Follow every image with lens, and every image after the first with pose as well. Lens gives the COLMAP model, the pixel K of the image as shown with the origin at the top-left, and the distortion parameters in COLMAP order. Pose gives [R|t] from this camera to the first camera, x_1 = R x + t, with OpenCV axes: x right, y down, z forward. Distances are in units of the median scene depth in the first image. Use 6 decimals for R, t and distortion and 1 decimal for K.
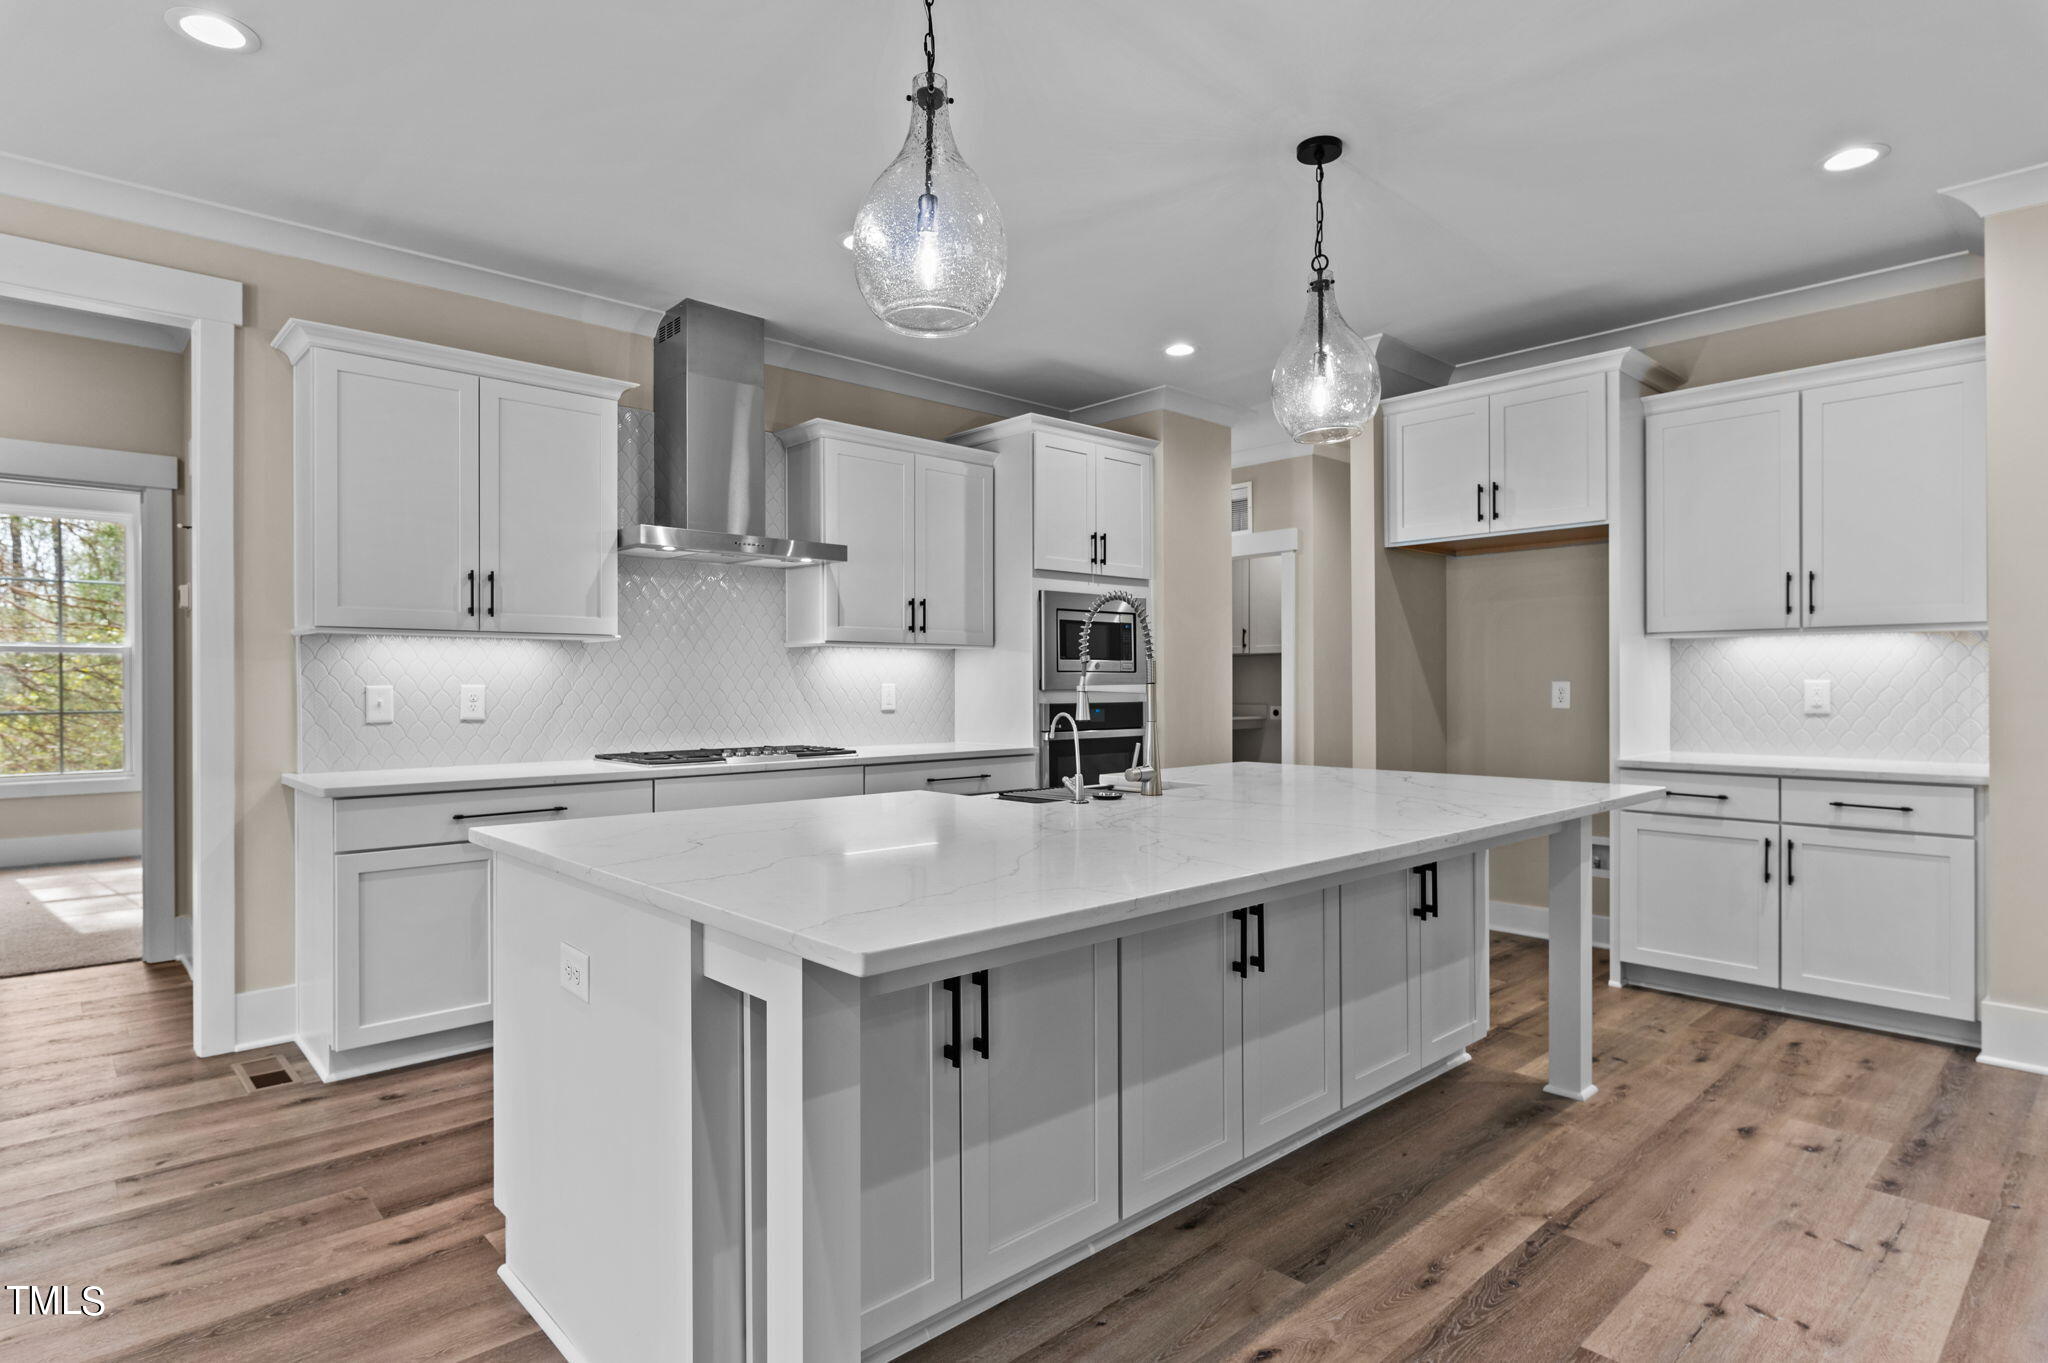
lens RADIAL K [[1088.5, 0, 1034.4], [0, 1088.5, 680.0], [0, 0, 1]] dist [-0.006872, 0.001018]
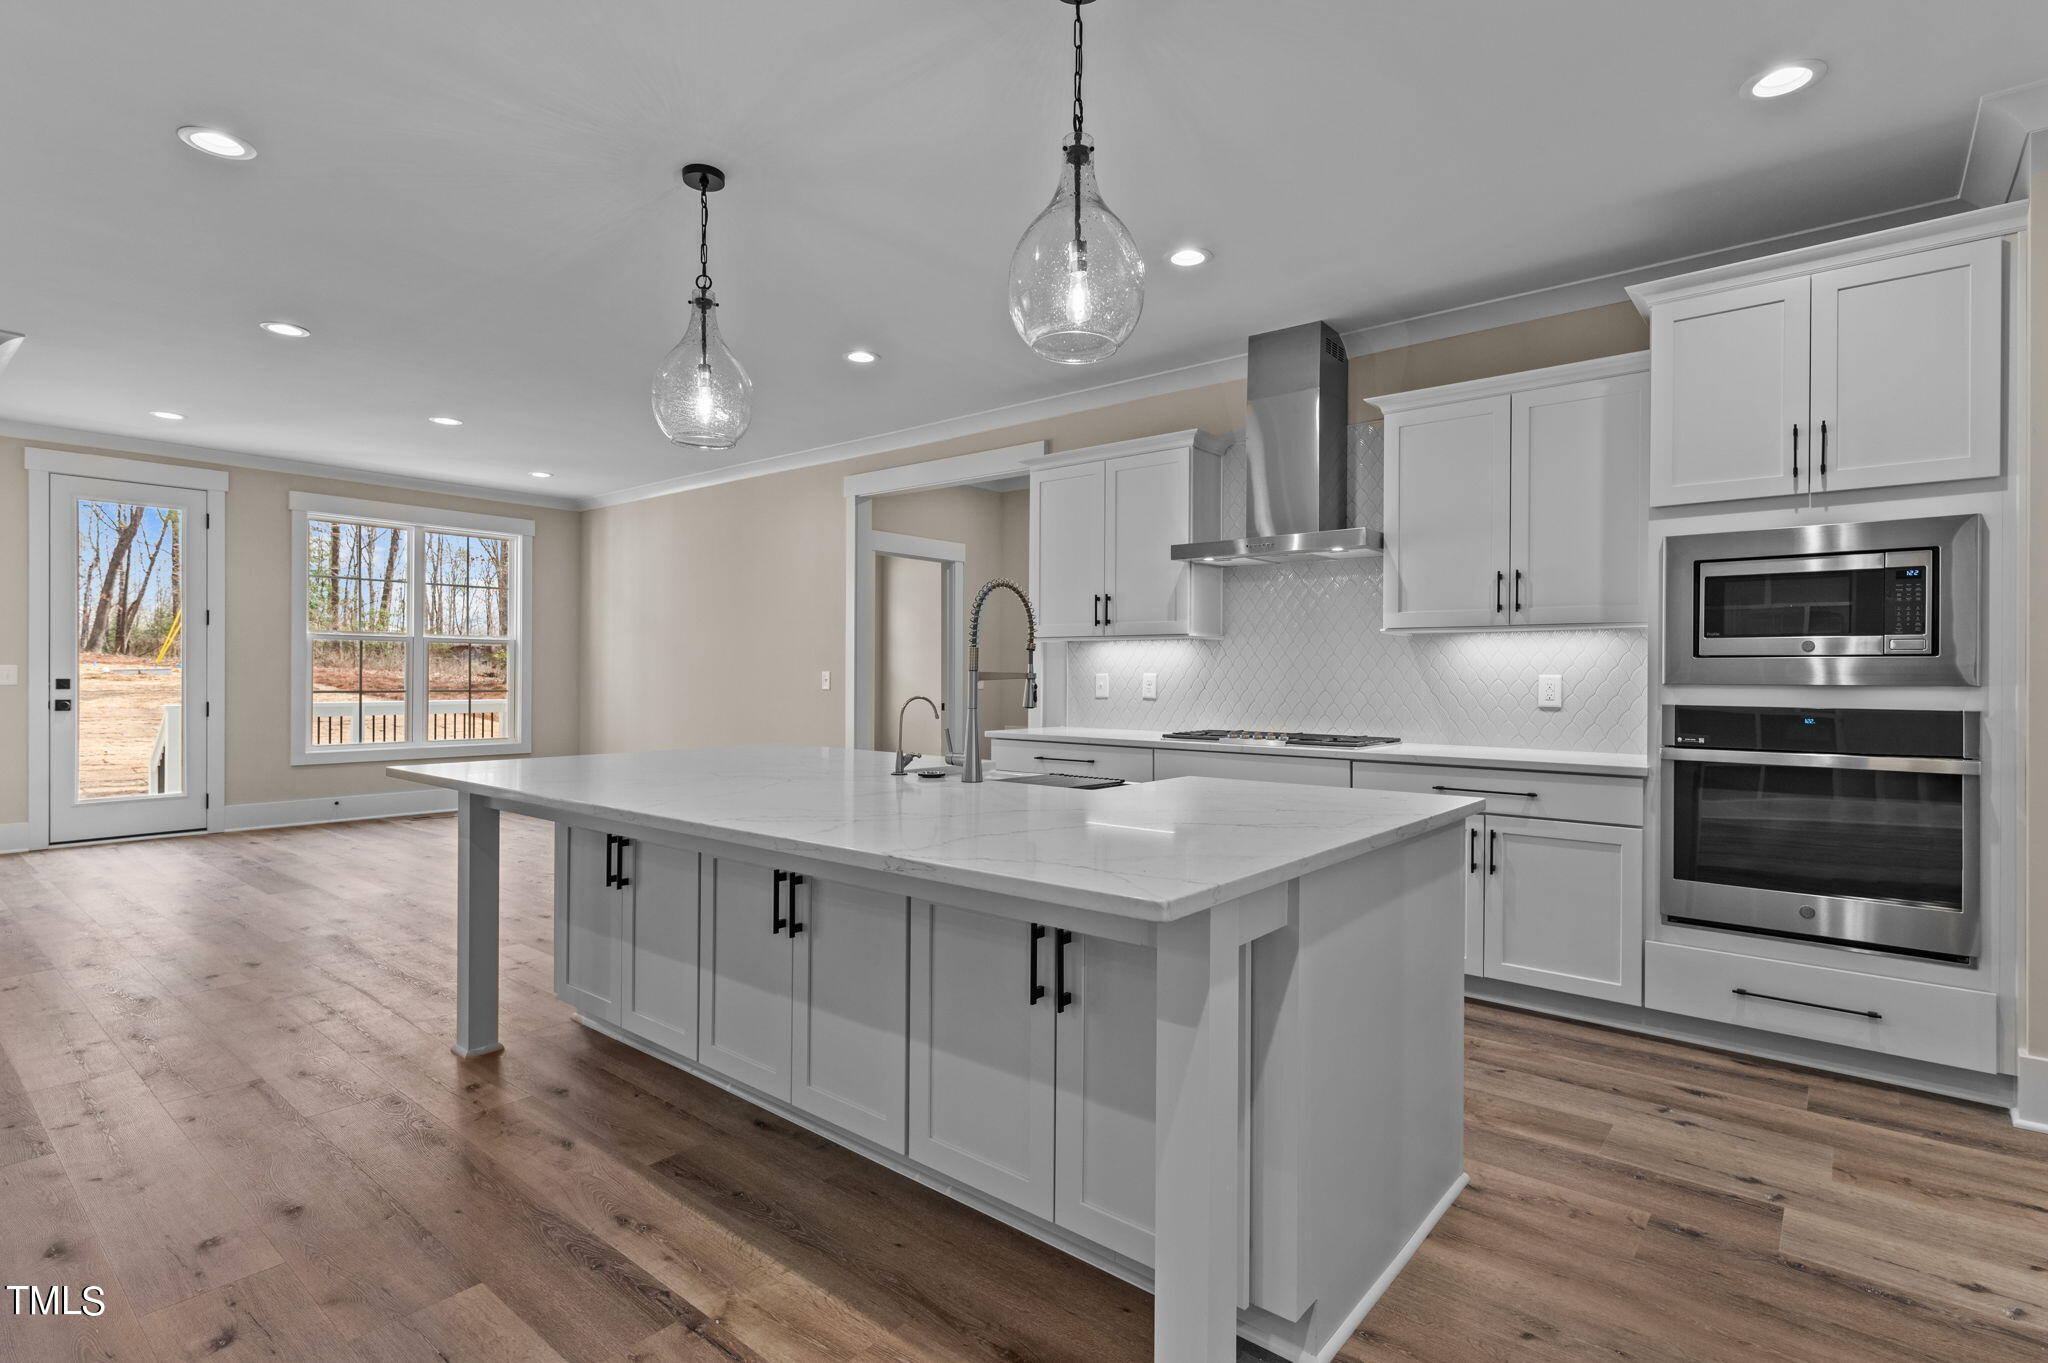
lens RADIAL K [[1006.3, 0, 1018.4], [0, 1006.3, 672.6], [0, 0, 1]] dist [0.005085, -0.002492]
pose [[0.114117, 0.000424, -0.993467, 0.695950], [-0.002469, 0.999997, 0.000143, 0.003475], [0.993464, 0.002436, 0.114118, 0.631167]]
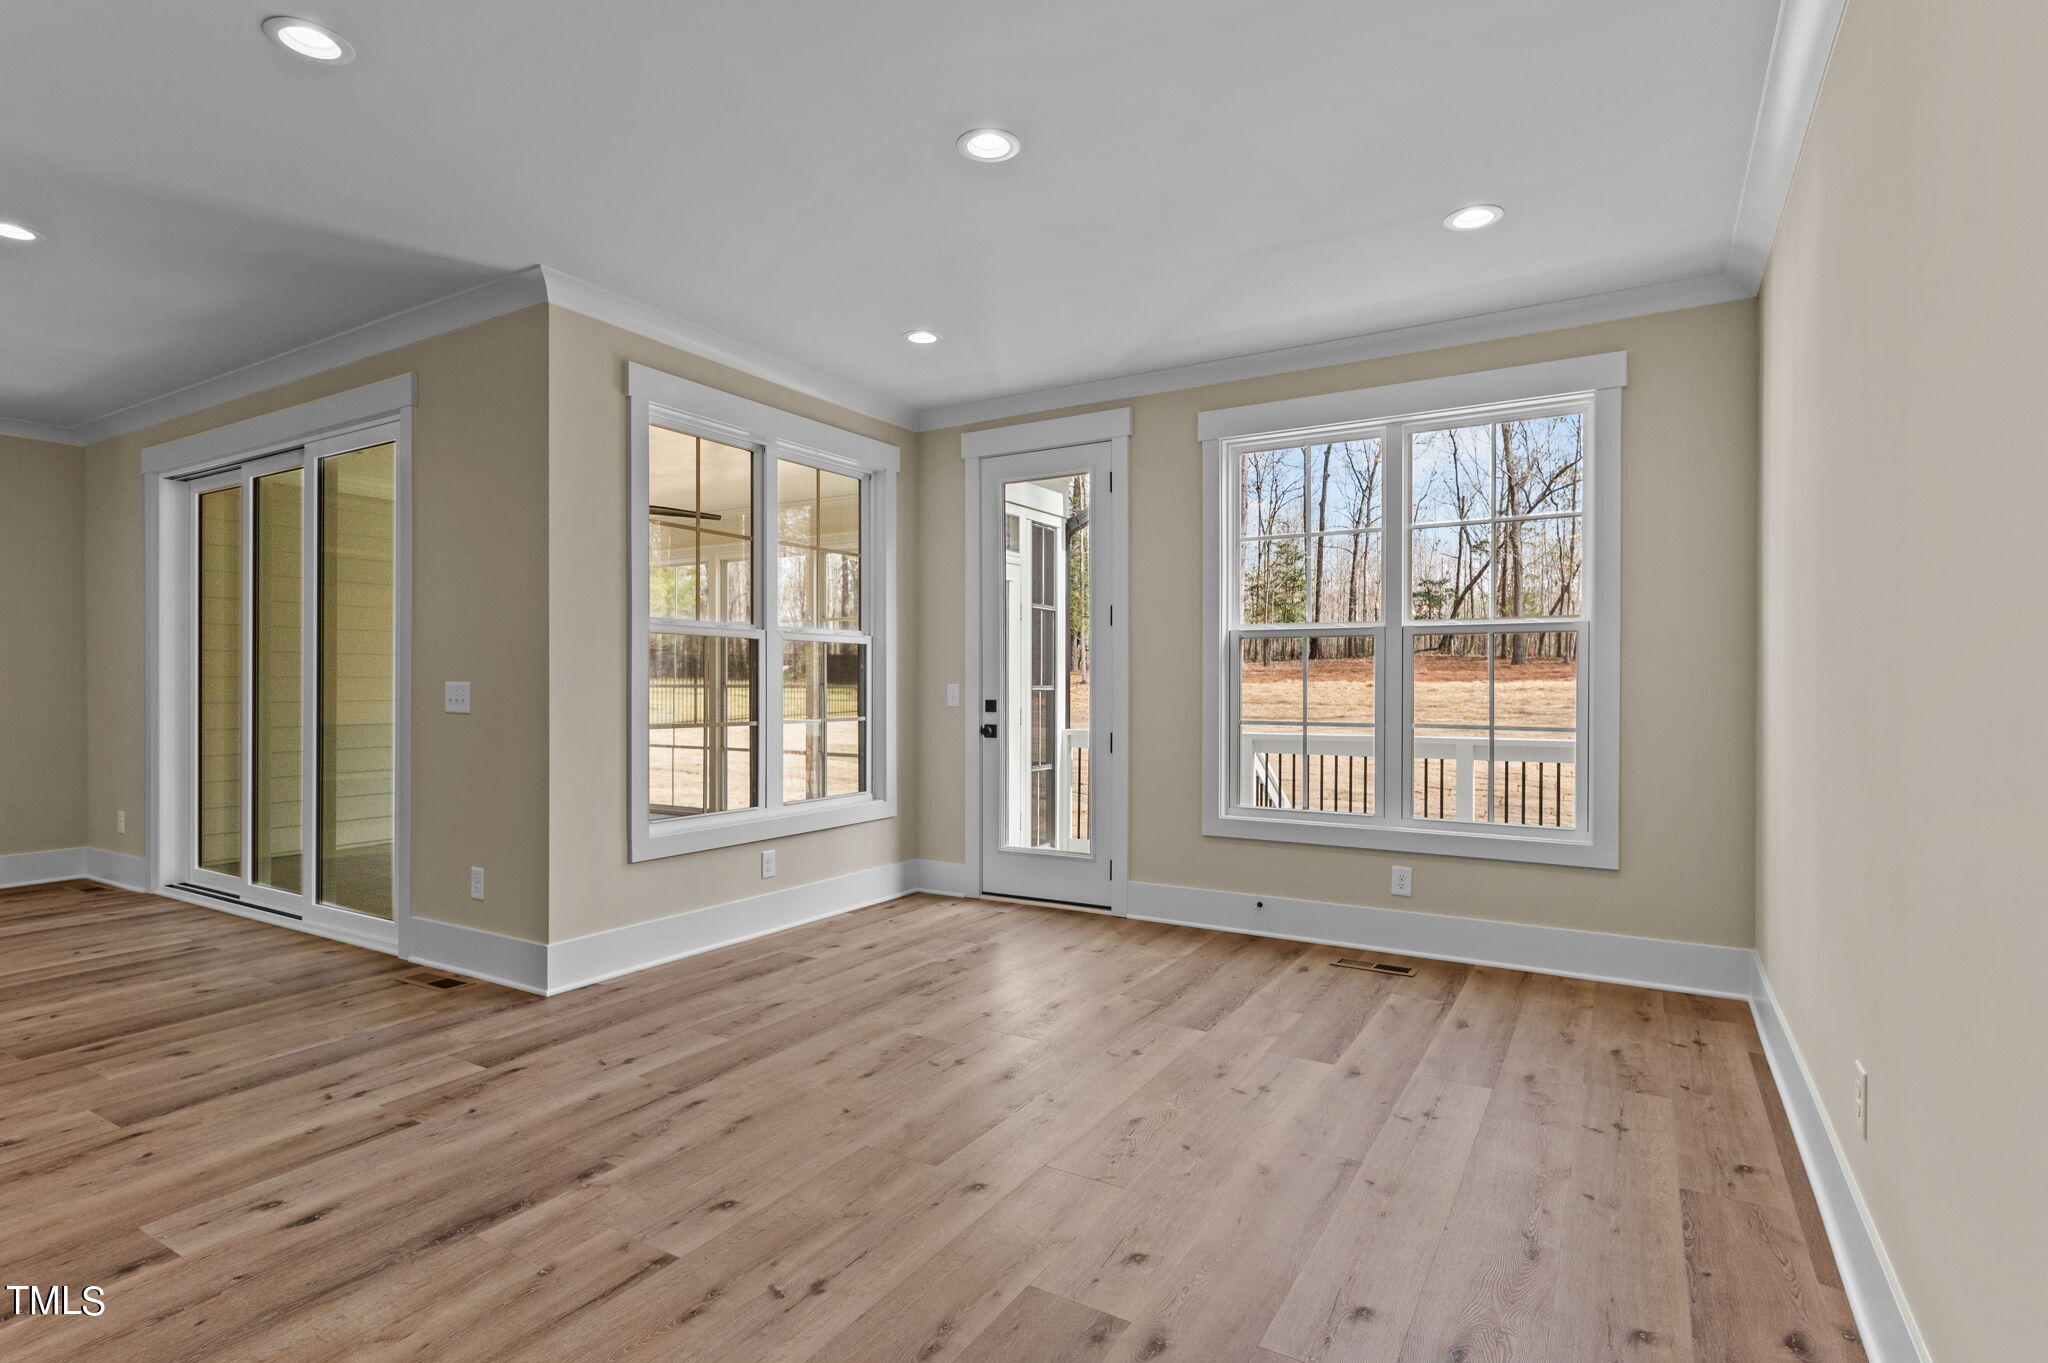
lens RADIAL K [[1006.3, 0, 1032.0], [0, 1006.3, 688.1], [0, 0, 1]] dist [0.005085, -0.002492]
pose [[-0.960867, 0.009365, -0.276850, -0.644435], [0.006783, 0.999924, 0.010280, -0.010433], [0.276926, 0.007999, -0.960858, 0.616966]]
